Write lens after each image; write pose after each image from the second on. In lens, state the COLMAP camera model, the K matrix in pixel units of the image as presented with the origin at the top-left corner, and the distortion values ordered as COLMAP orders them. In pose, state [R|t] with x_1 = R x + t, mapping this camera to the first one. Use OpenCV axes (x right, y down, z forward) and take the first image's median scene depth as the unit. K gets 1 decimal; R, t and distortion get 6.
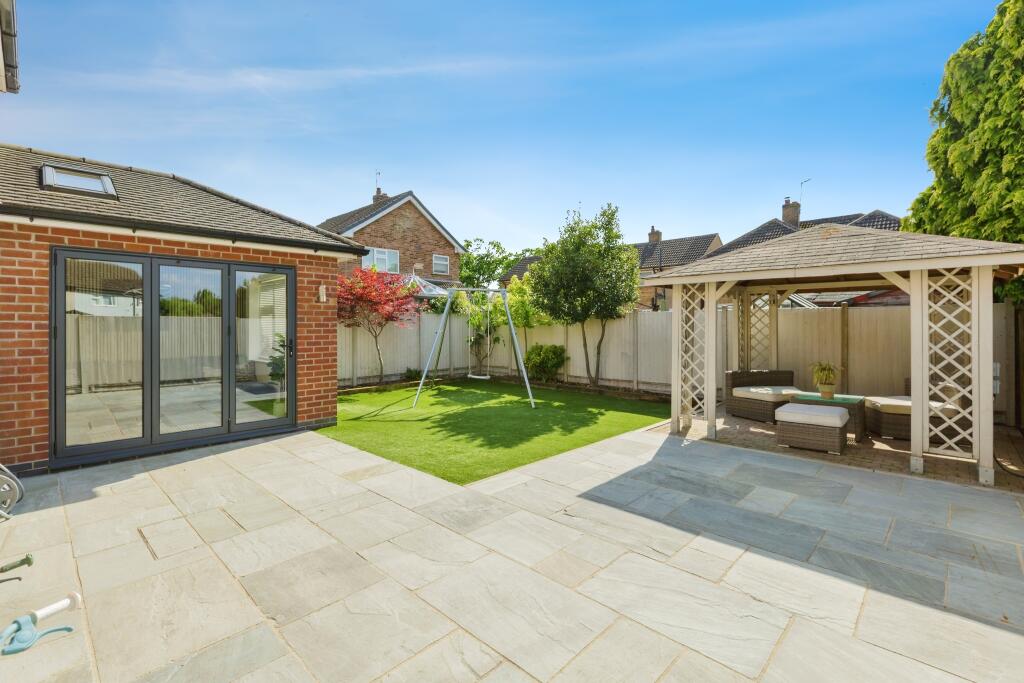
lens RADIAL K [[459.1, 0, 513.1], [0, 459.1, 332.9], [0, 0, 1]] dist [0.002324, -0.000058]
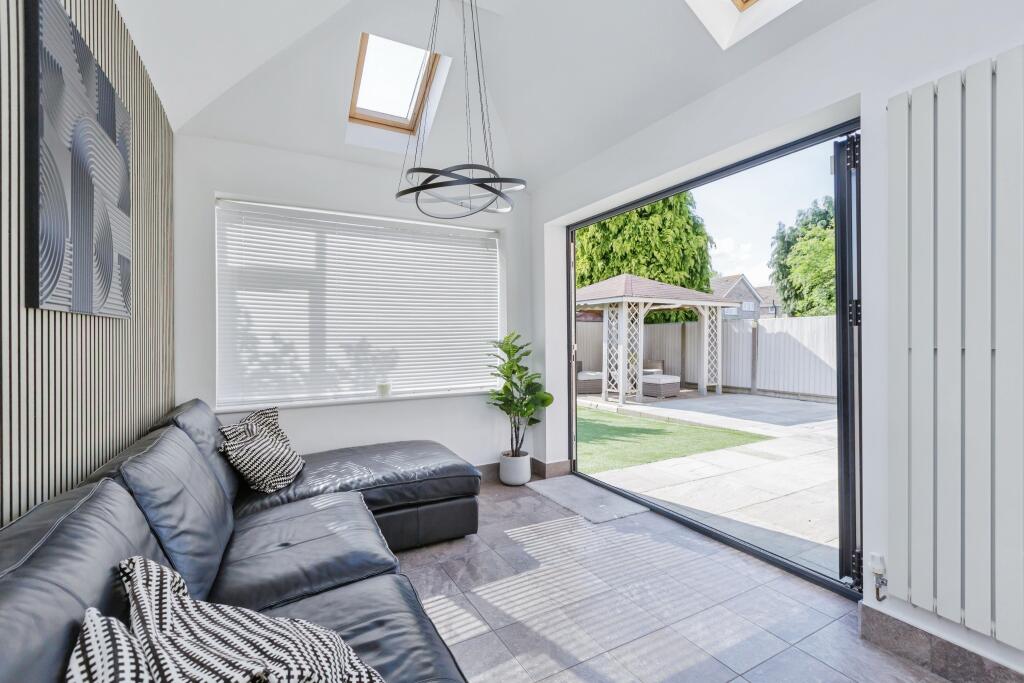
lens RADIAL K [[459.1, 0, 511.8], [0, 459.1, 338.4], [0, 0, 1]] dist [0.002324, -0.000058]
pose [[0.314480, -0.011300, 0.949197, -1.181934], [0.011185, 0.999904, 0.008198, -0.004749], [-0.949198, 0.008038, 0.314576, 0.914865]]
